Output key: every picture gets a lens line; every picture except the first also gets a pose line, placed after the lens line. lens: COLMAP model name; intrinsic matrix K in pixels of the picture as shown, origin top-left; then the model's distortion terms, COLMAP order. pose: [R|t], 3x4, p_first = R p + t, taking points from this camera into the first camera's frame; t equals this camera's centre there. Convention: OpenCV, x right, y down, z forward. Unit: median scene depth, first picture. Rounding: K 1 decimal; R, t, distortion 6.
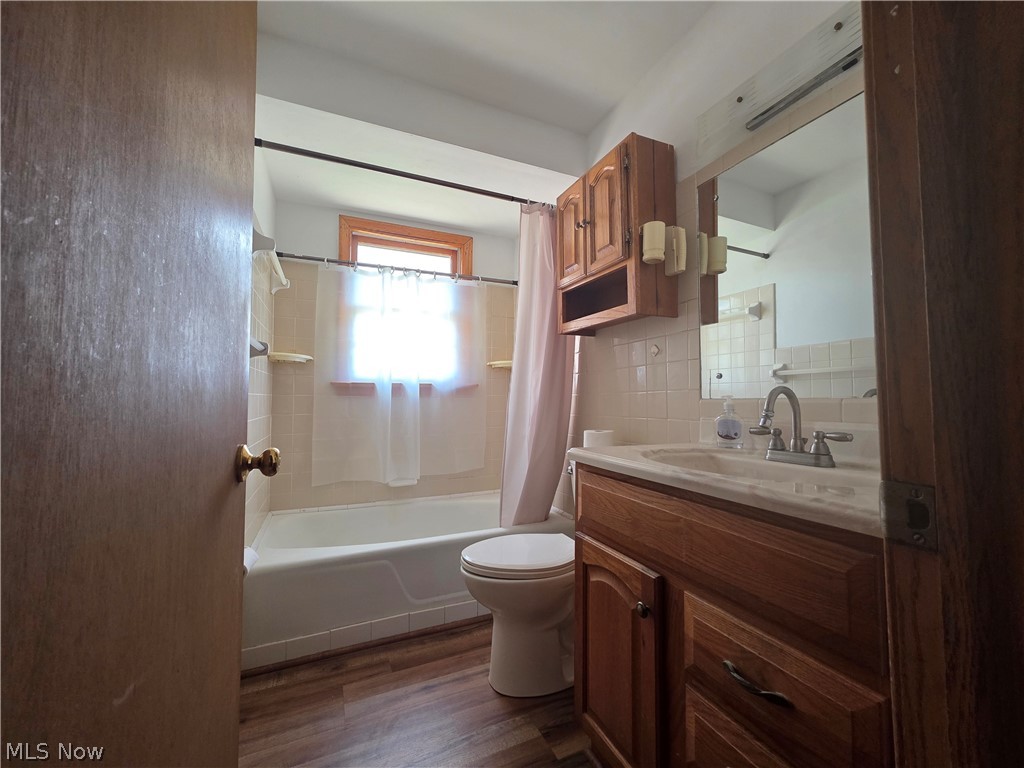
lens RADIAL K [[407.8, 0, 511.2], [0, 407.8, 382.0], [0, 0, 1]] dist [-0.001180, 0.001142]
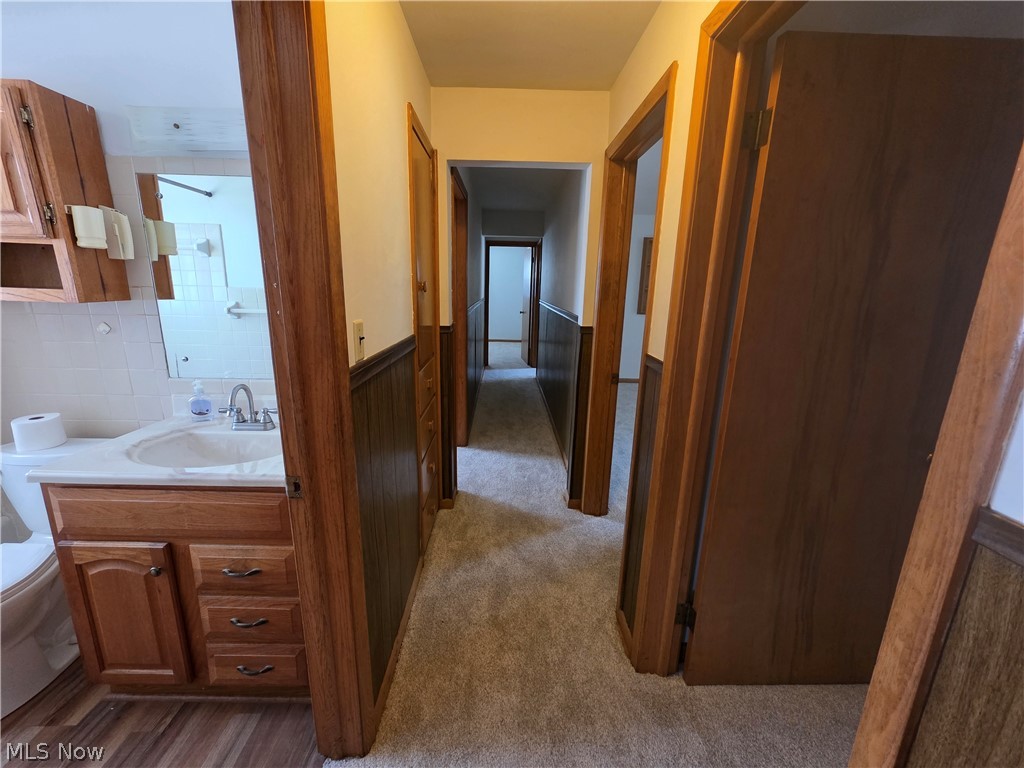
lens RADIAL K [[407.8, 0, 509.4], [0, 407.8, 381.3], [0, 0, 1]] dist [-0.001180, 0.001142]
pose [[0.395954, -0.198702, 0.896514, -0.238071], [-0.063668, 0.968017, 0.242670, -0.362787], [-0.916060, -0.153166, 0.370640, -0.389554]]
